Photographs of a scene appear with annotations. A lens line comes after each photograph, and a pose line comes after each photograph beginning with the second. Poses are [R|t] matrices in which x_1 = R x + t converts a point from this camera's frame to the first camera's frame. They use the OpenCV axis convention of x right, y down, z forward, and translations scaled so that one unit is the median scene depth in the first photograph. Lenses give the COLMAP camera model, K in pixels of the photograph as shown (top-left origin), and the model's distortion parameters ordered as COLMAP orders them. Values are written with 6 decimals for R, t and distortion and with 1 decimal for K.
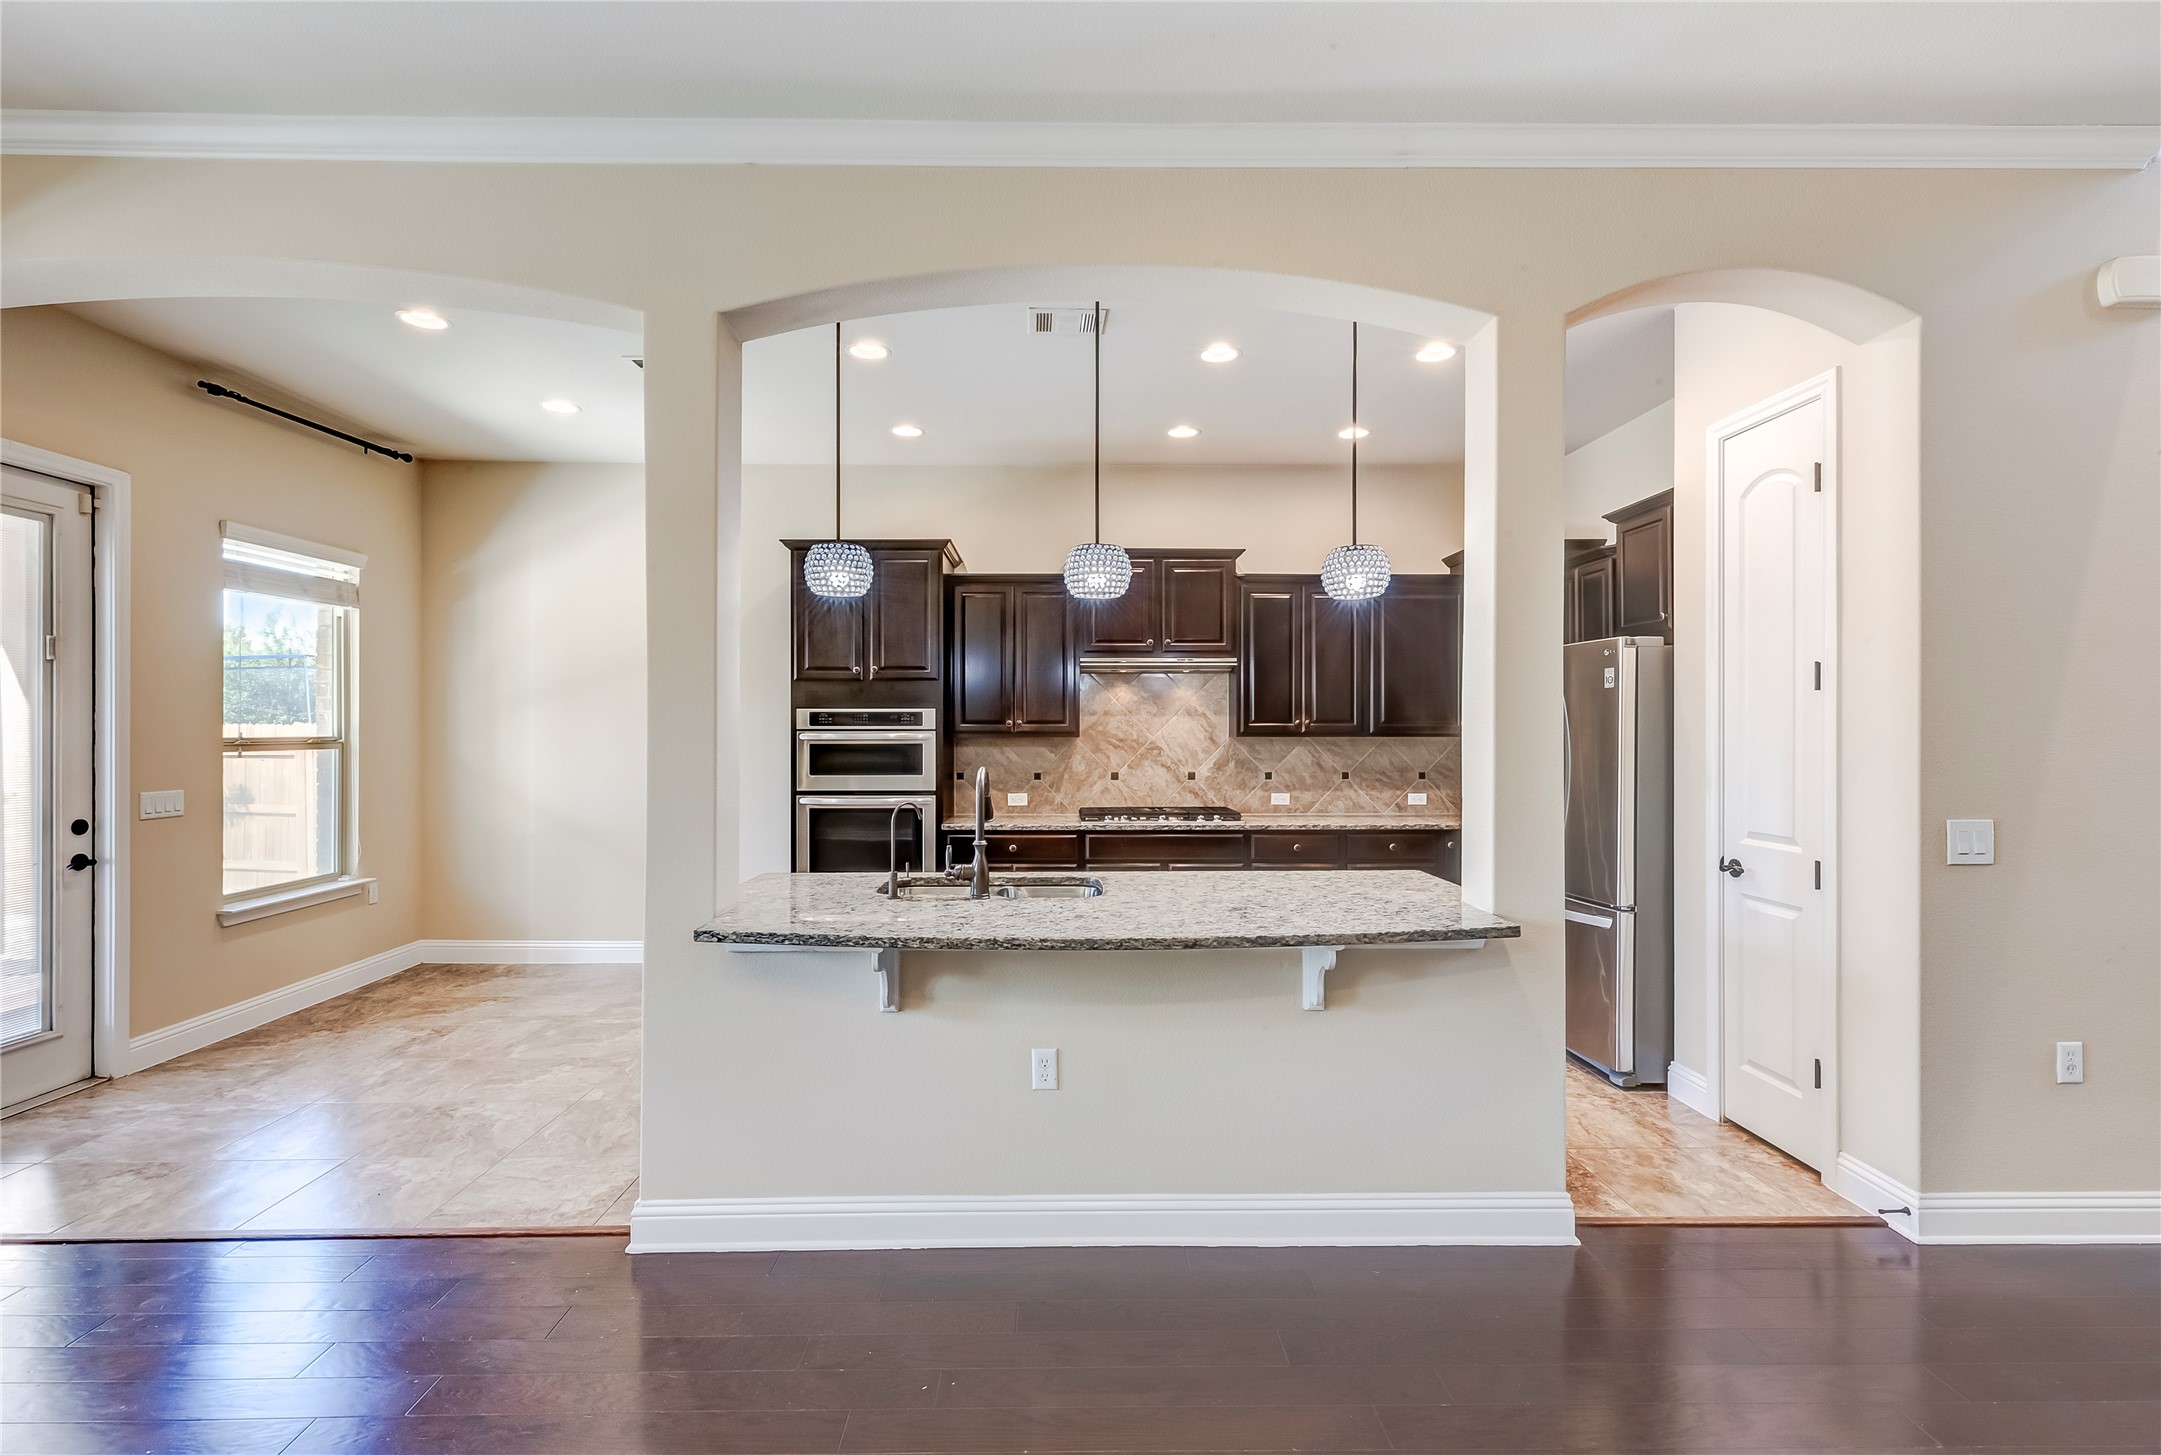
lens RADIAL K [[986.1, 0, 1070.6], [0, 986.1, 728.9], [0, 0, 1]] dist [0.004178, -0.000136]
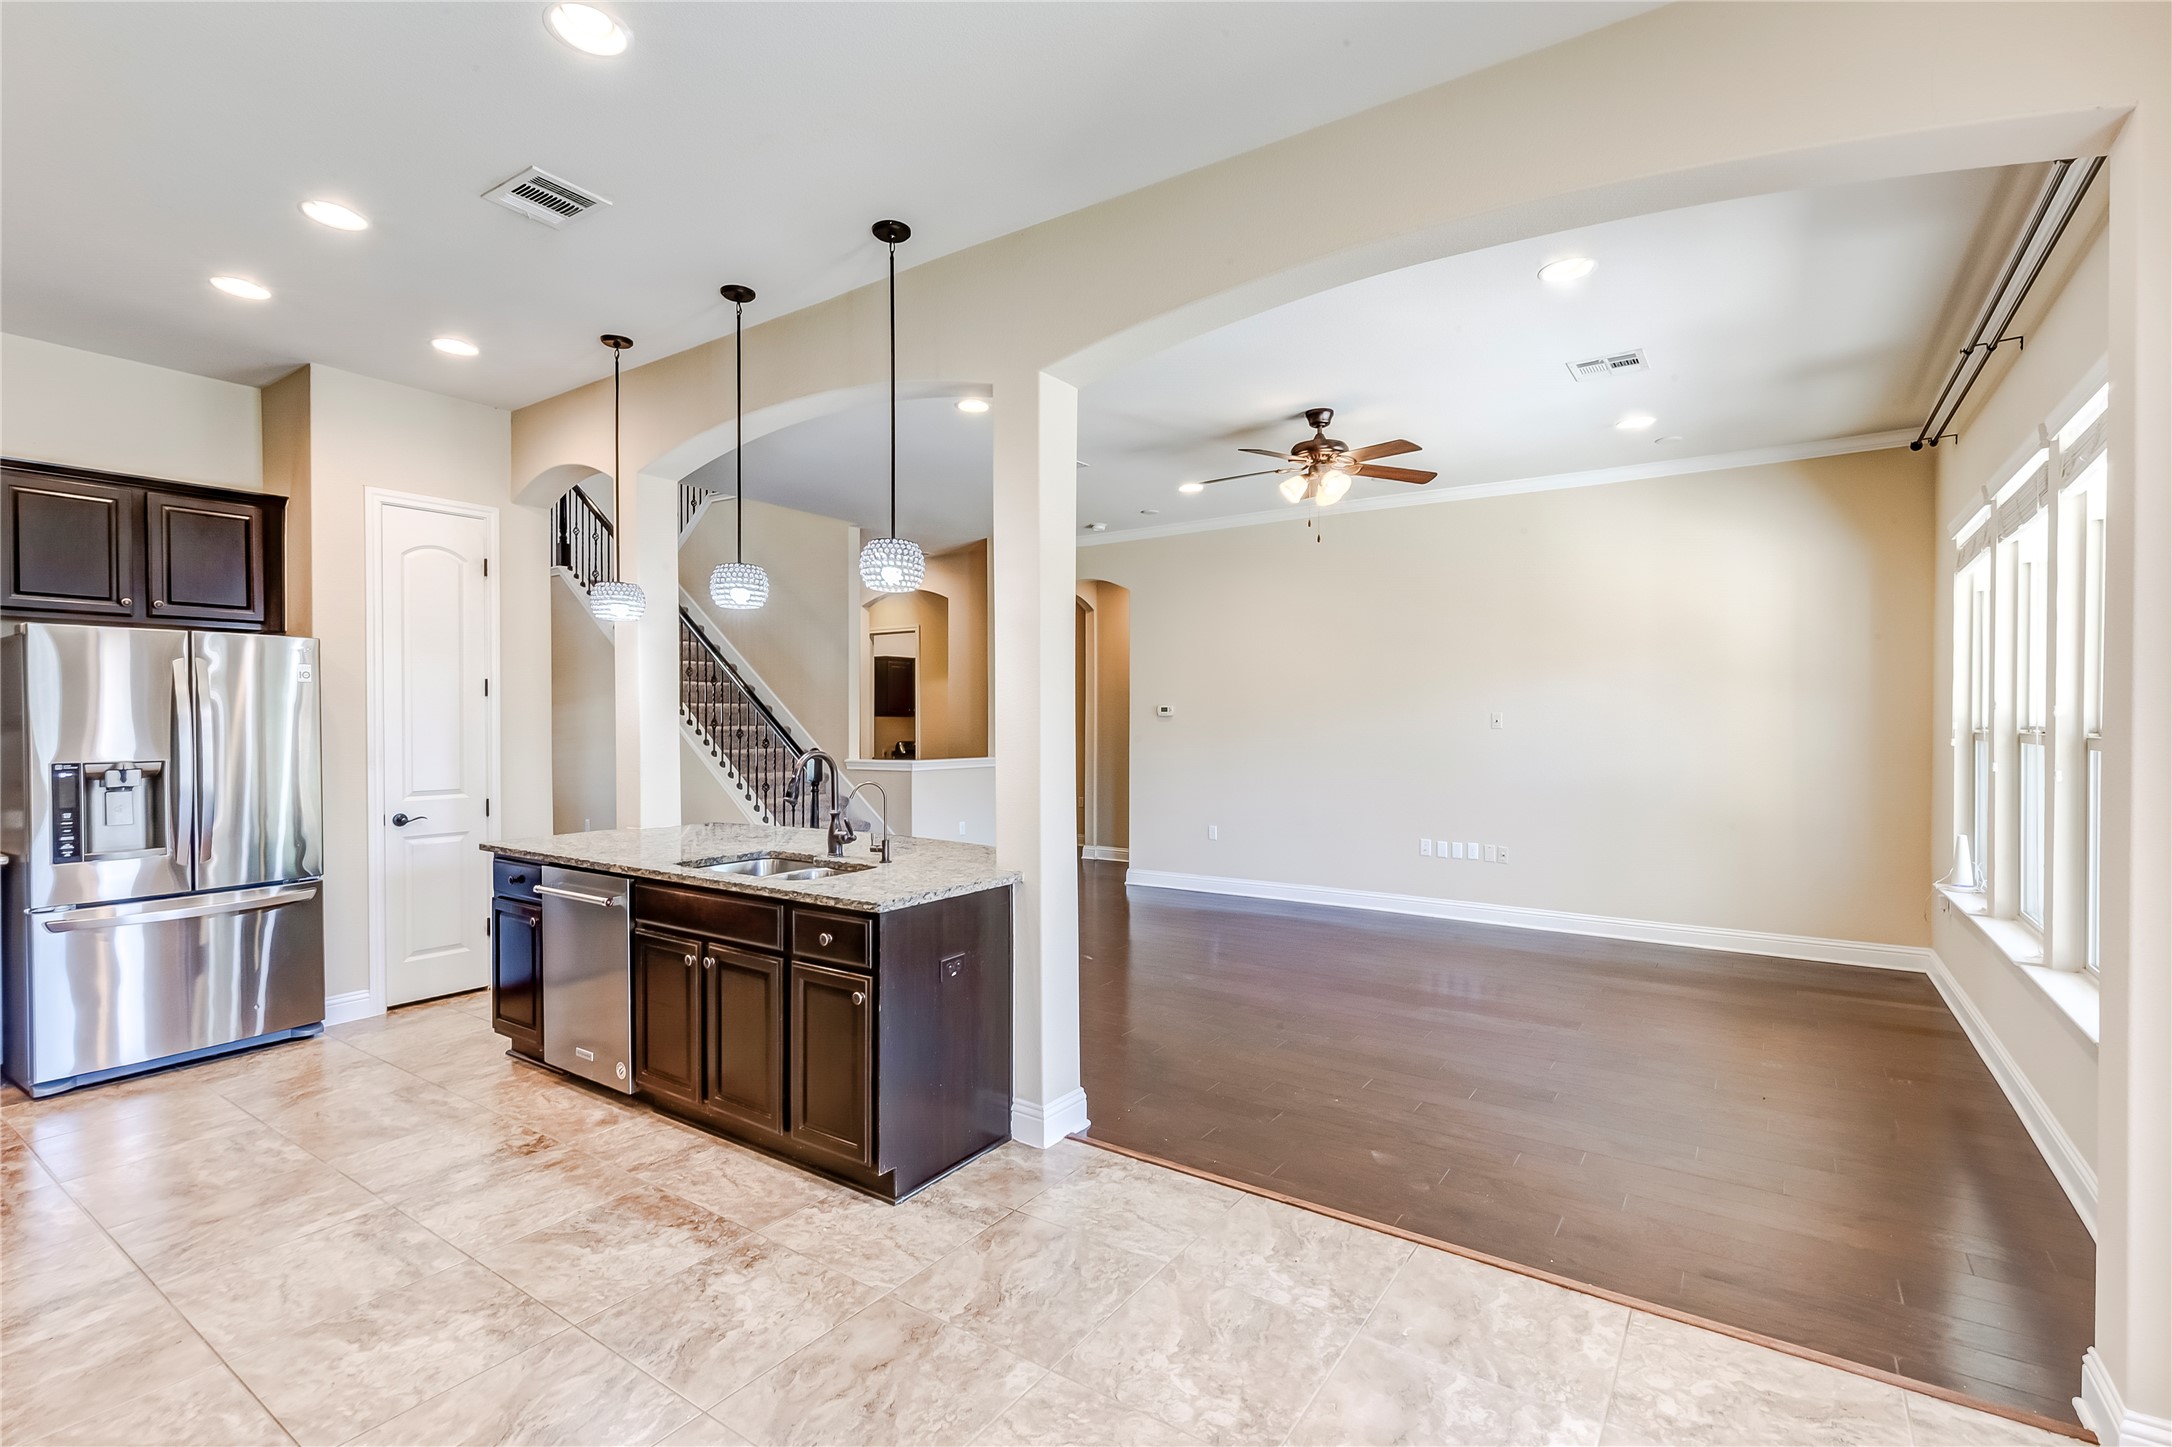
lens RADIAL K [[991.1, 0, 1094.0], [0, 991.1, 727.2], [0, 0, 1]] dist [0.004178, -0.000136]
pose [[-0.818499, -0.002600, 0.574501, -0.588075], [0.001394, 0.999978, 0.006510, 0.002010], [-0.574506, 0.006129, -0.818478, 1.009237]]
